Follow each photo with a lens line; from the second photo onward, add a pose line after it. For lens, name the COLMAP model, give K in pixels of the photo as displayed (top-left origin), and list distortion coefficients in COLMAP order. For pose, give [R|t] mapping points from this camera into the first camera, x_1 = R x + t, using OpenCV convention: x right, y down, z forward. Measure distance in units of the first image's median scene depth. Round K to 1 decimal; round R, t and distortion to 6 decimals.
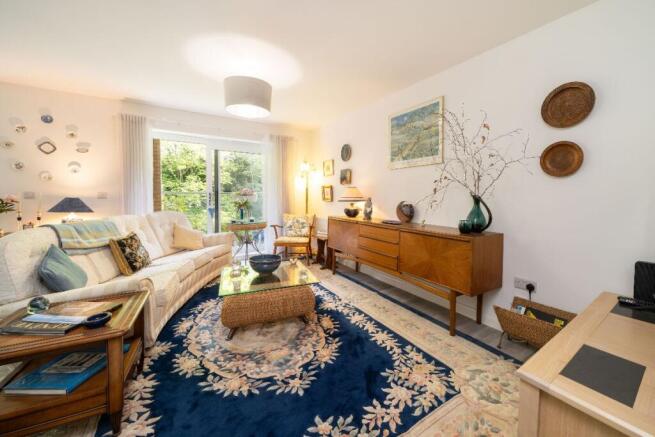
lens RADIAL K [[254.3, 0, 341.8], [0, 254.3, 207.4], [0, 0, 1]] dist [0.005992, -0.000899]
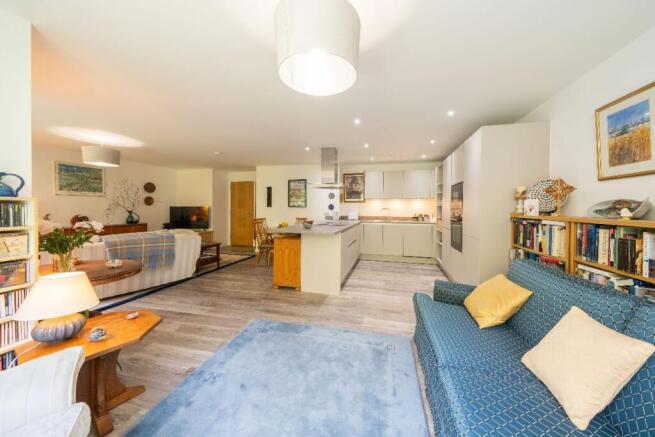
lens RADIAL K [[229.6, 0, 335.0], [0, 229.6, 209.5], [0, 0, 1]] dist [0.014074, -0.001189]
pose [[-0.683575, -0.016207, 0.729700, -2.776458], [0.025267, 0.998629, 0.045850, -0.113134], [-0.729442, 0.049779, -0.682229, 1.010745]]
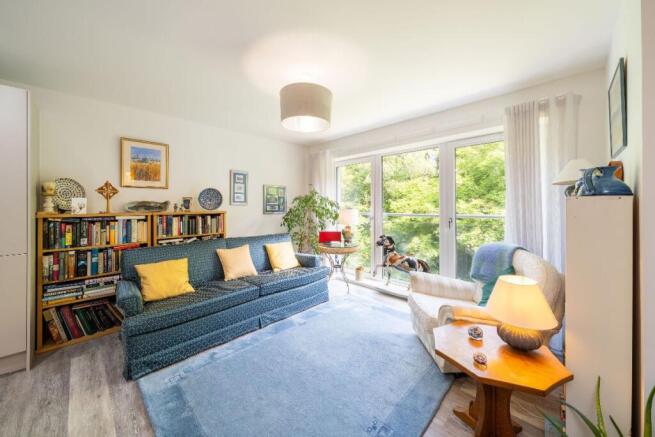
lens RADIAL K [[254.3, 0, 329.0], [0, 254.3, 202.1], [0, 0, 1]] dist [0.005992, -0.000899]
pose [[0.219794, -0.018937, -0.975362, -1.412282], [-0.044166, 0.998593, -0.029341, -0.087861], [0.974546, 0.049526, 0.218649, 0.545363]]
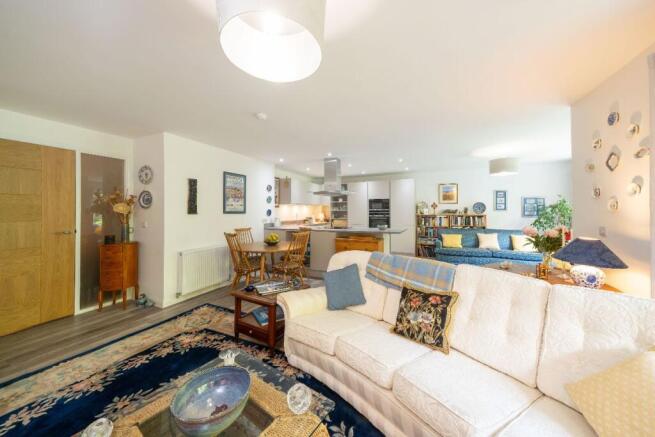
lens RADIAL K [[229.6, 0, 327.6], [0, 229.6, 209.5], [0, 0, 1]] dist [0.014074, -0.001189]
pose [[-0.853208, -0.004626, -0.521550, -0.264700], [-0.025043, 0.999171, 0.032106, -0.140240], [0.520969, 0.040454, -0.852616, 1.479157]]
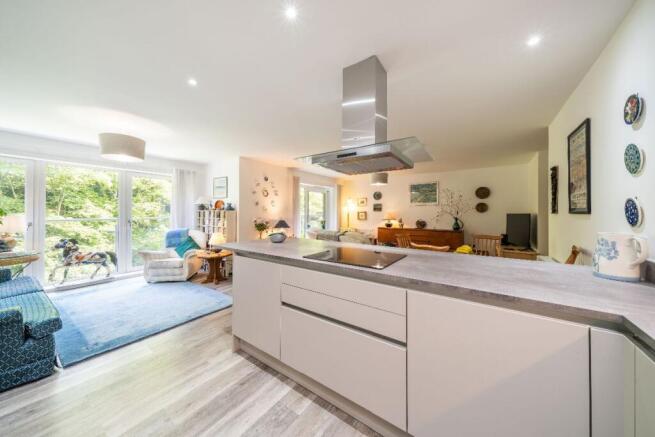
lens RADIAL K [[229.6, 0, 320.6], [0, 229.6, 212.4], [0, 0, 1]] dist [0.014074, -0.001189]
pose [[0.936947, -0.003203, 0.349456, -1.771694], [0.020301, 0.998768, -0.045276, -0.016009], [-0.348881, 0.049516, 0.935858, -0.916573]]
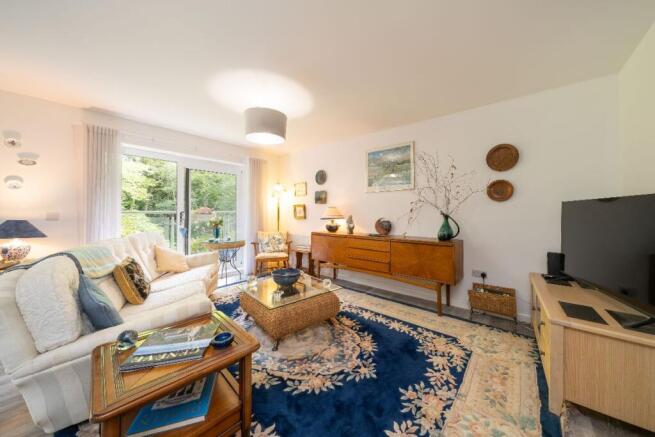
lens RADIAL K [[229.6, 0, 336.7], [0, 229.6, 210.7], [0, 0, 1]] dist [0.014074, -0.001189]
pose [[0.950301, -0.004811, 0.311295, -0.412673], [0.020868, 0.998616, -0.048273, -0.013539], [-0.310632, 0.052370, 0.949086, -0.029472]]
